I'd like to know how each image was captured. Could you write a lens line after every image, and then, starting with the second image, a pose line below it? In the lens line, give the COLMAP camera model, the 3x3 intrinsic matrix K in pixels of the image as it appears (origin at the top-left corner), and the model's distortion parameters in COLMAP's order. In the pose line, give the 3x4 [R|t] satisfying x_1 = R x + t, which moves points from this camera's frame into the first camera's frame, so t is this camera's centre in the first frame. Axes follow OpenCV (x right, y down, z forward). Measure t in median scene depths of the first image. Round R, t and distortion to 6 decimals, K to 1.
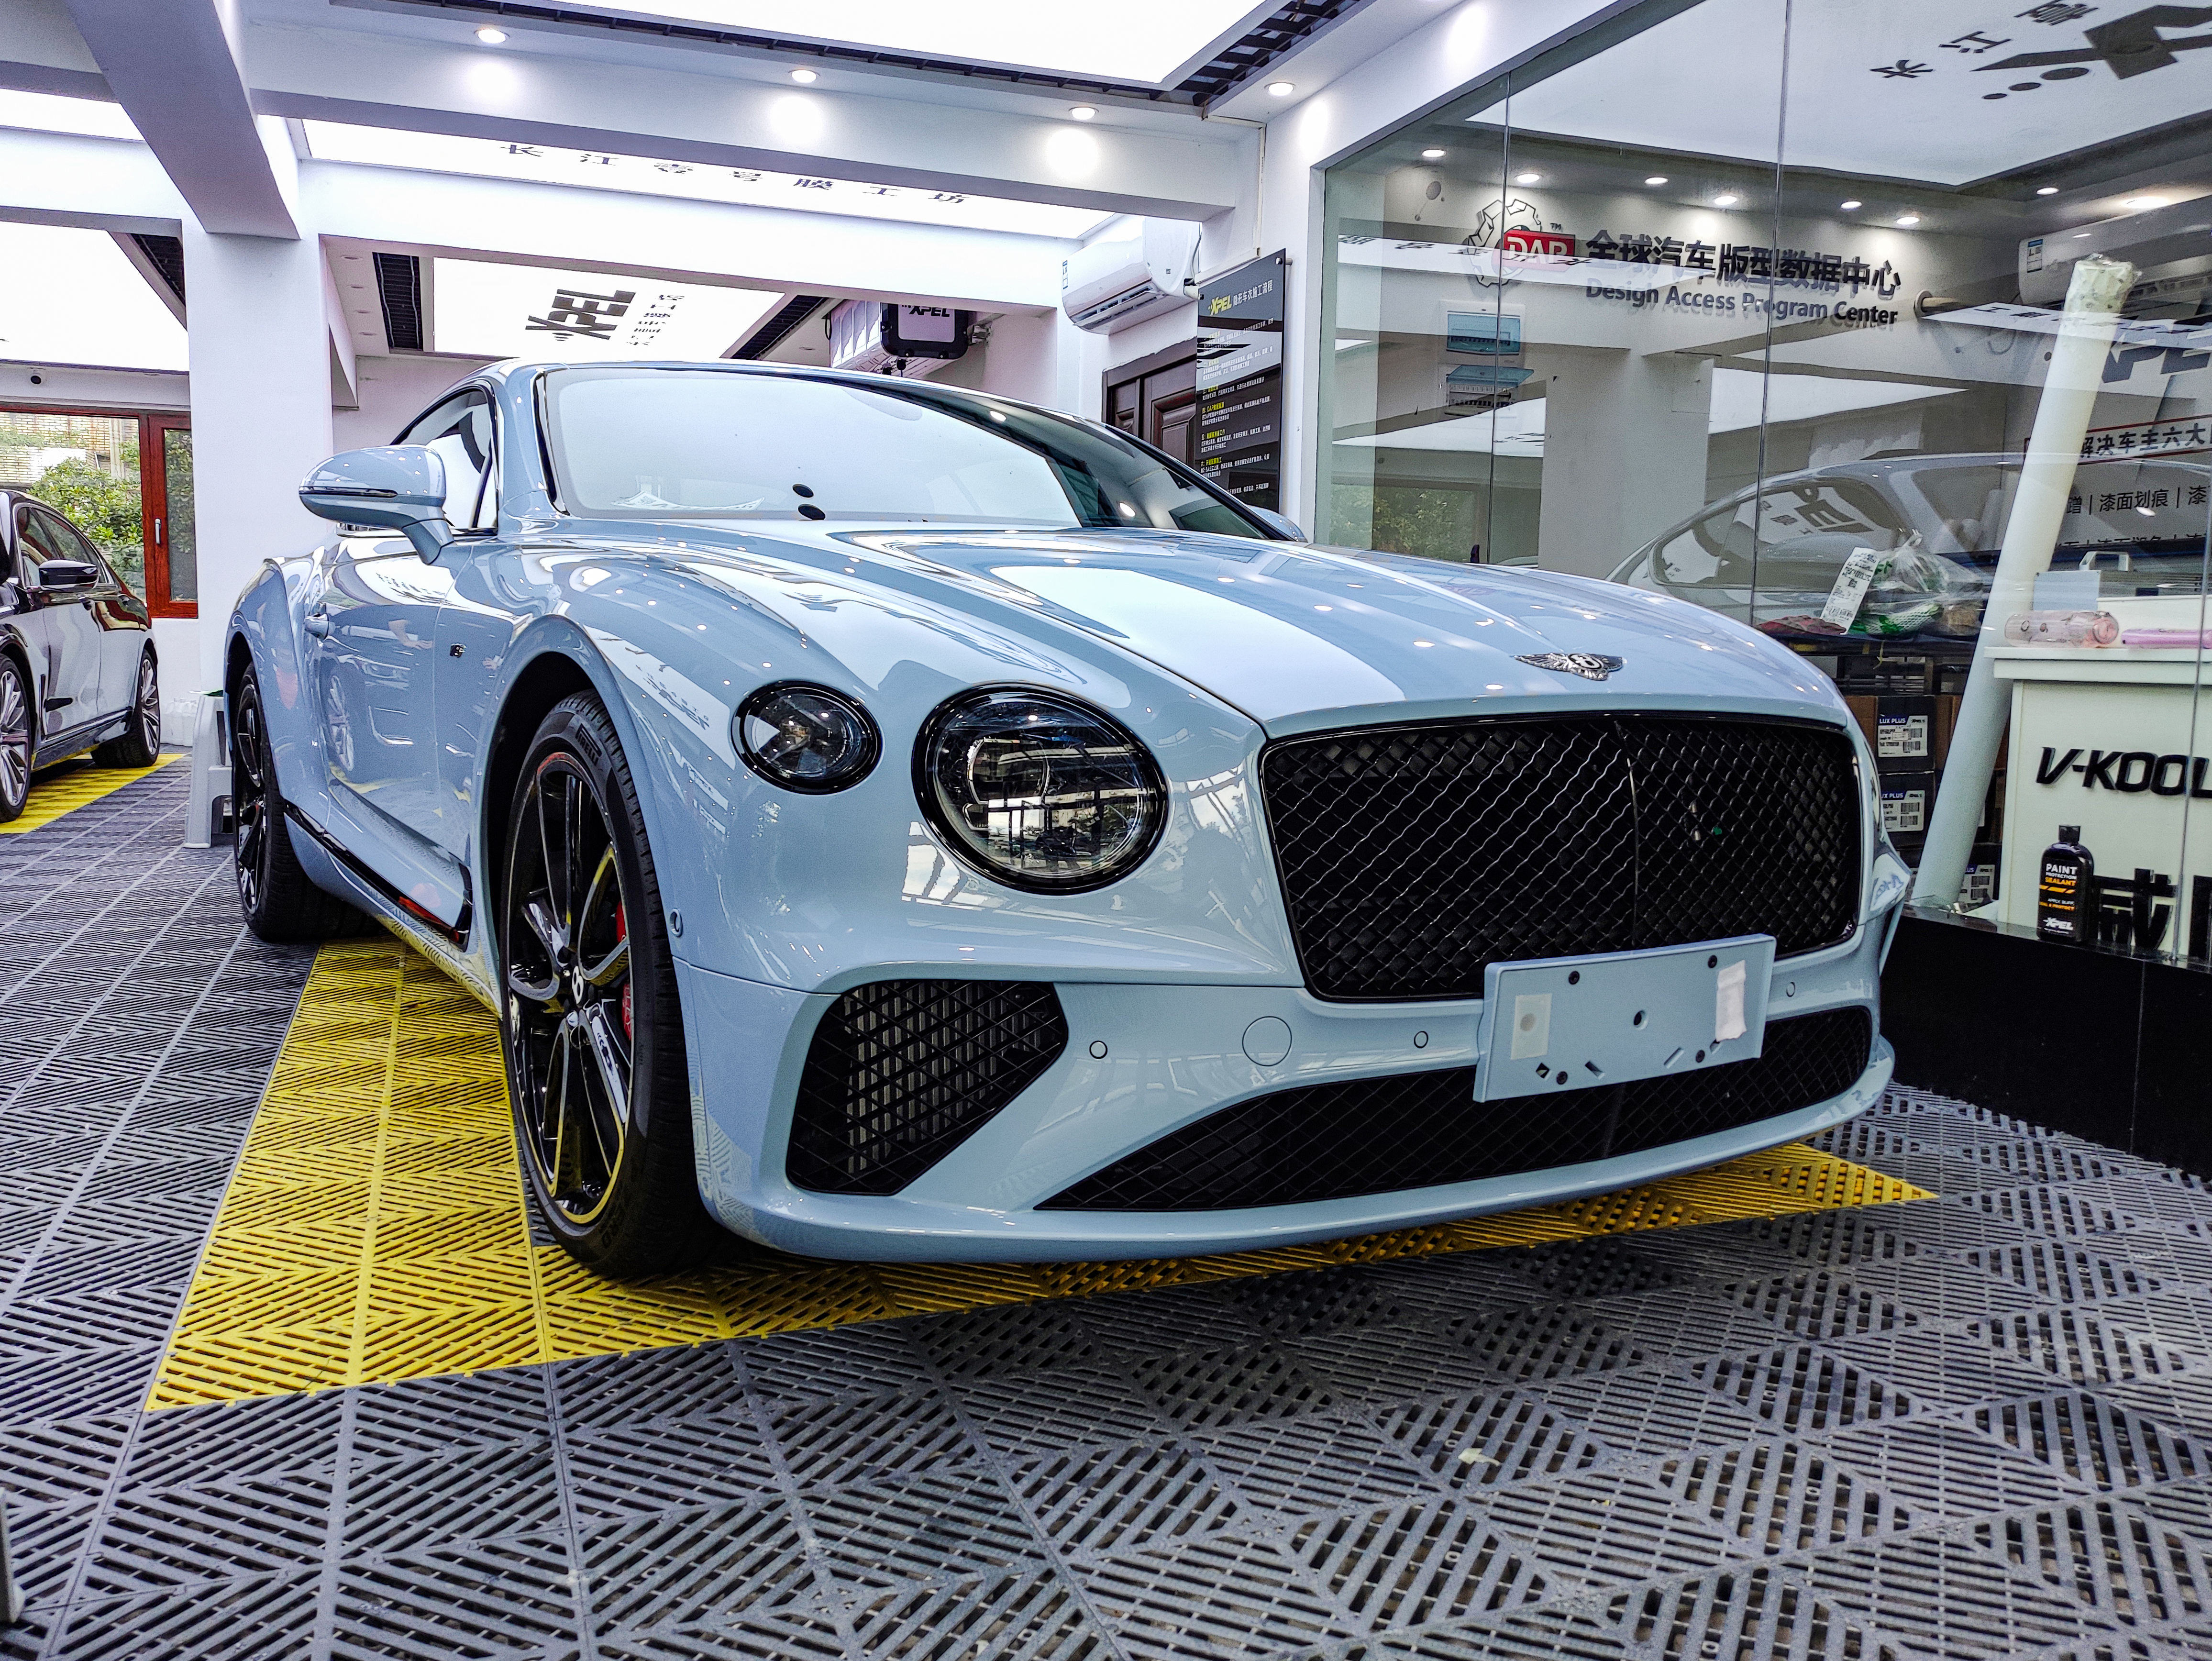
lens RADIAL K [[1772.7, 0, 1099.7], [0, 1772.7, 837.3], [0, 0, 1]] dist [-0.012932, 0.009300]
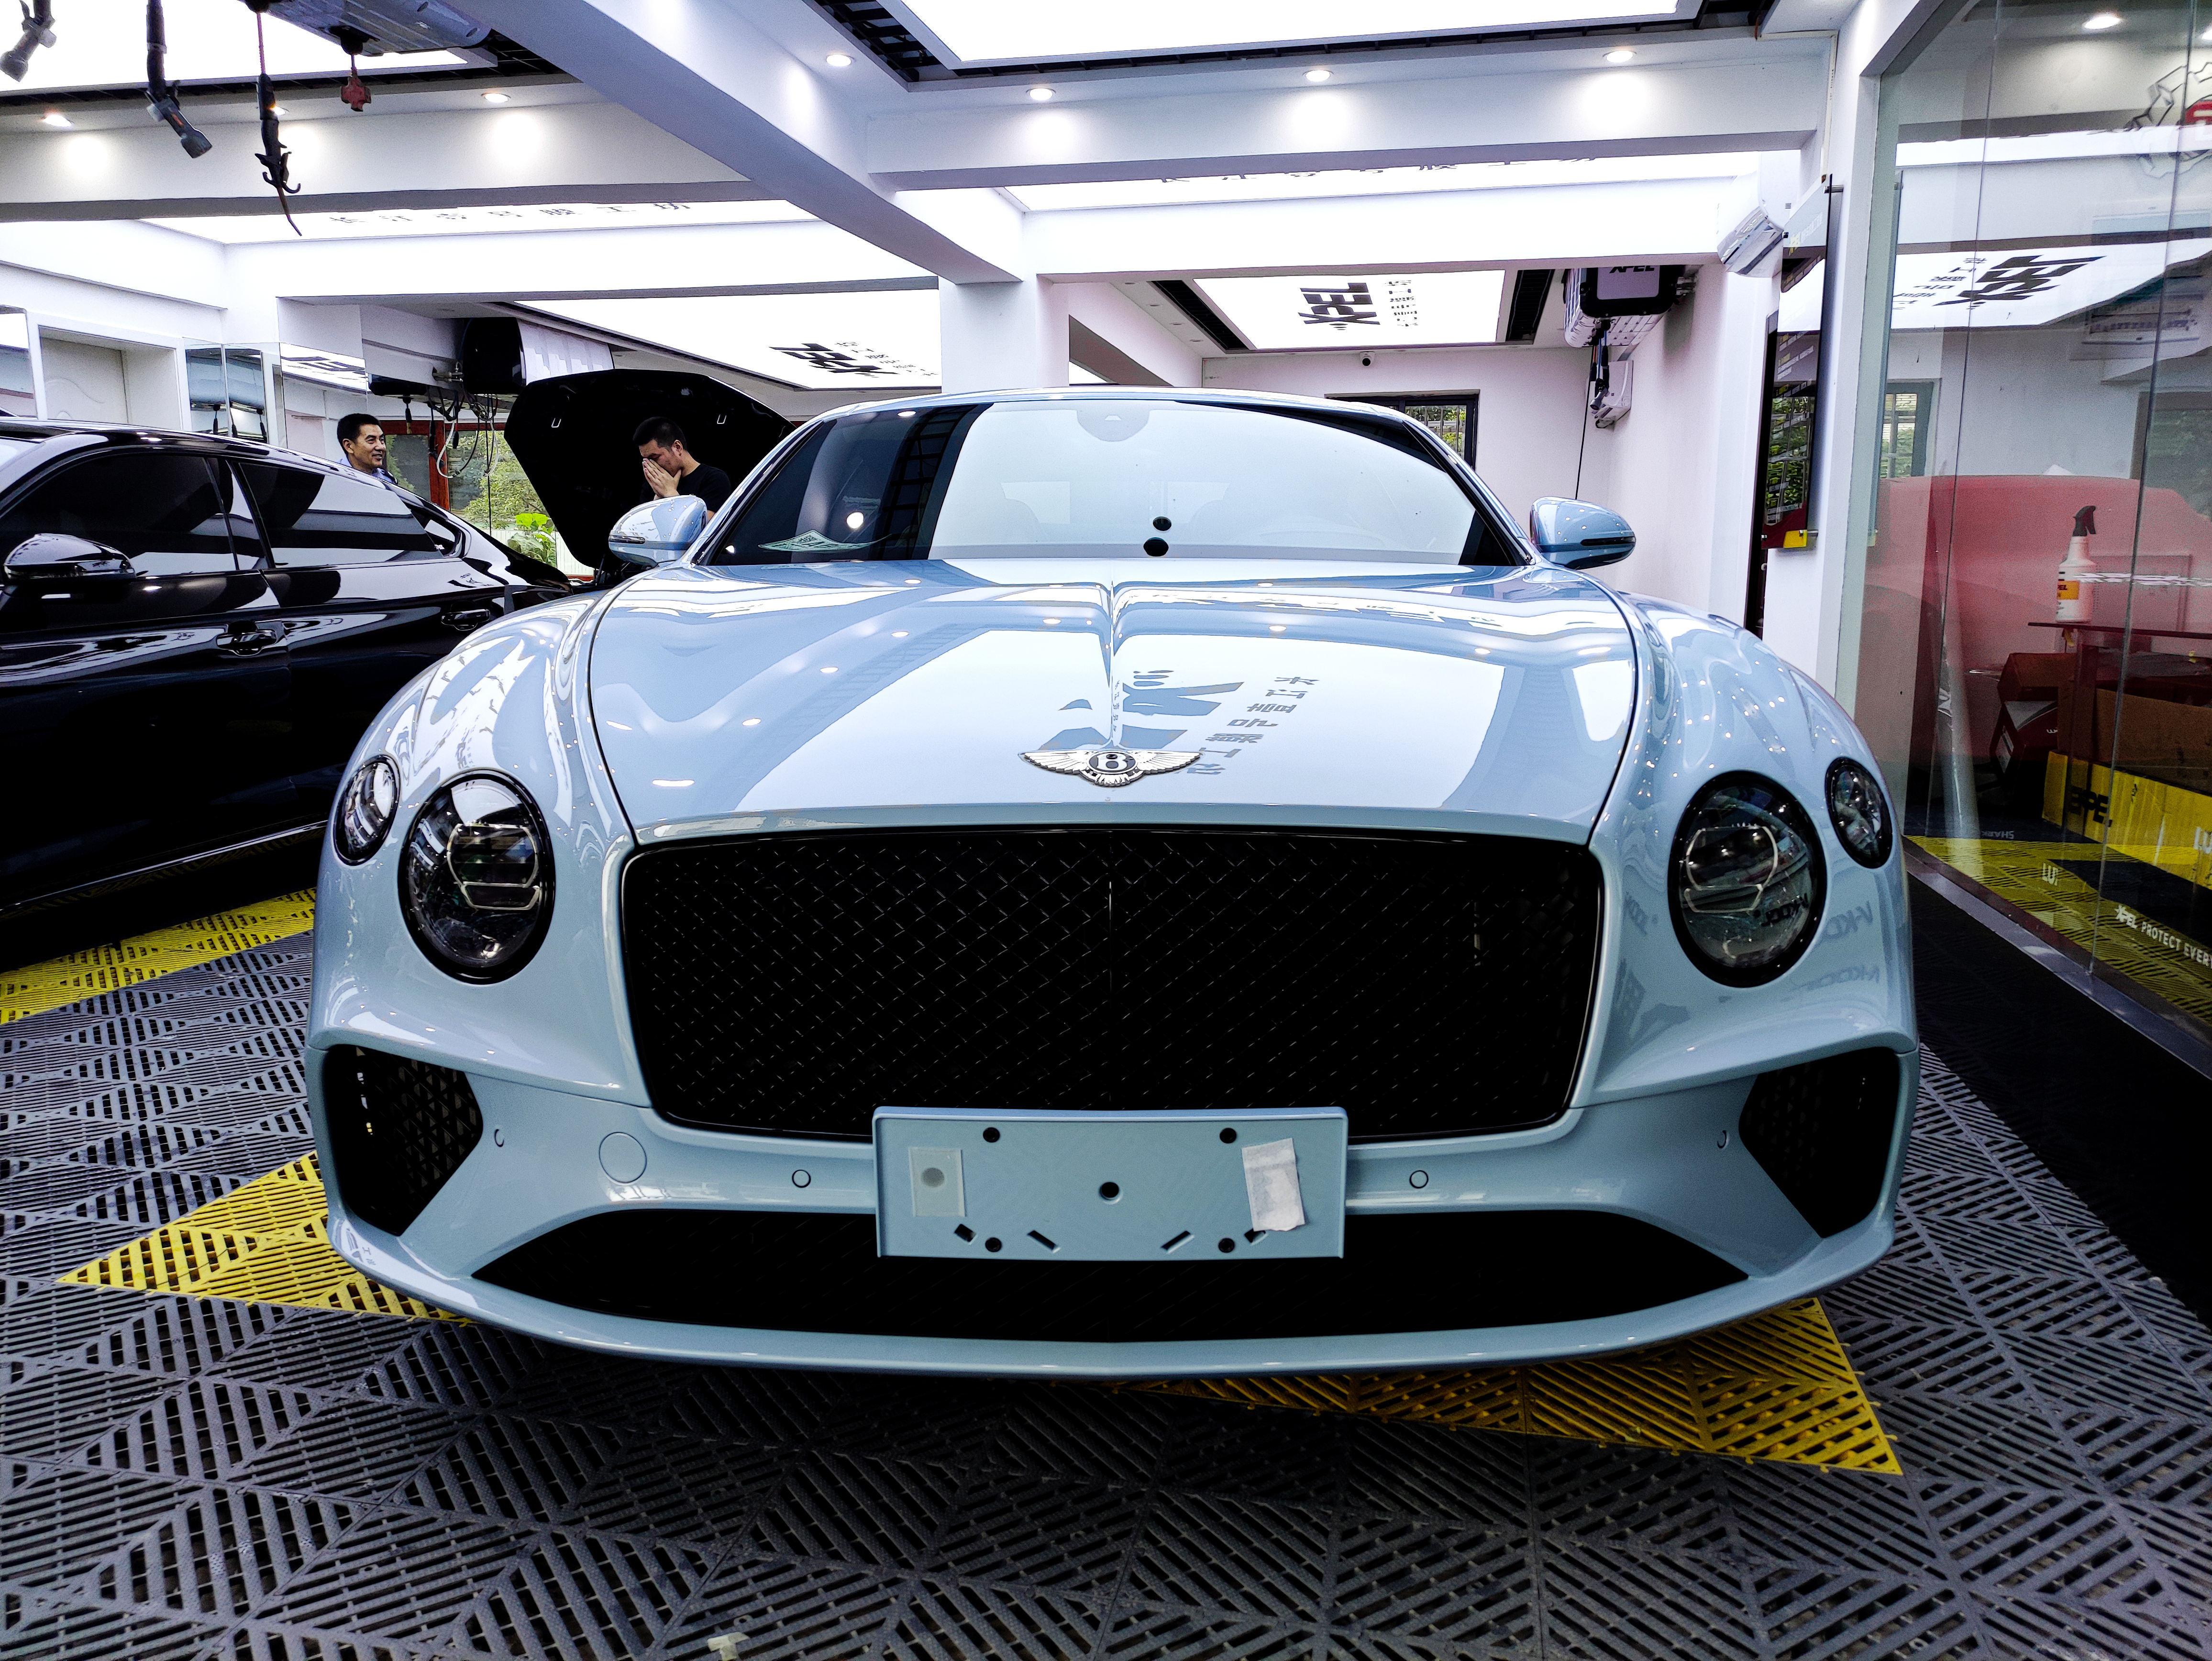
lens RADIAL K [[1592.1, 0, 1089.7], [0, 1592.1, 833.8], [0, 0, 1]] dist [0.011180, -0.023236]
pose [[0.844869, 0.065008, -0.531010, 0.652582], [-0.039301, 0.997449, 0.059582, -0.105504], [0.533528, -0.029470, 0.845269, 0.344634]]
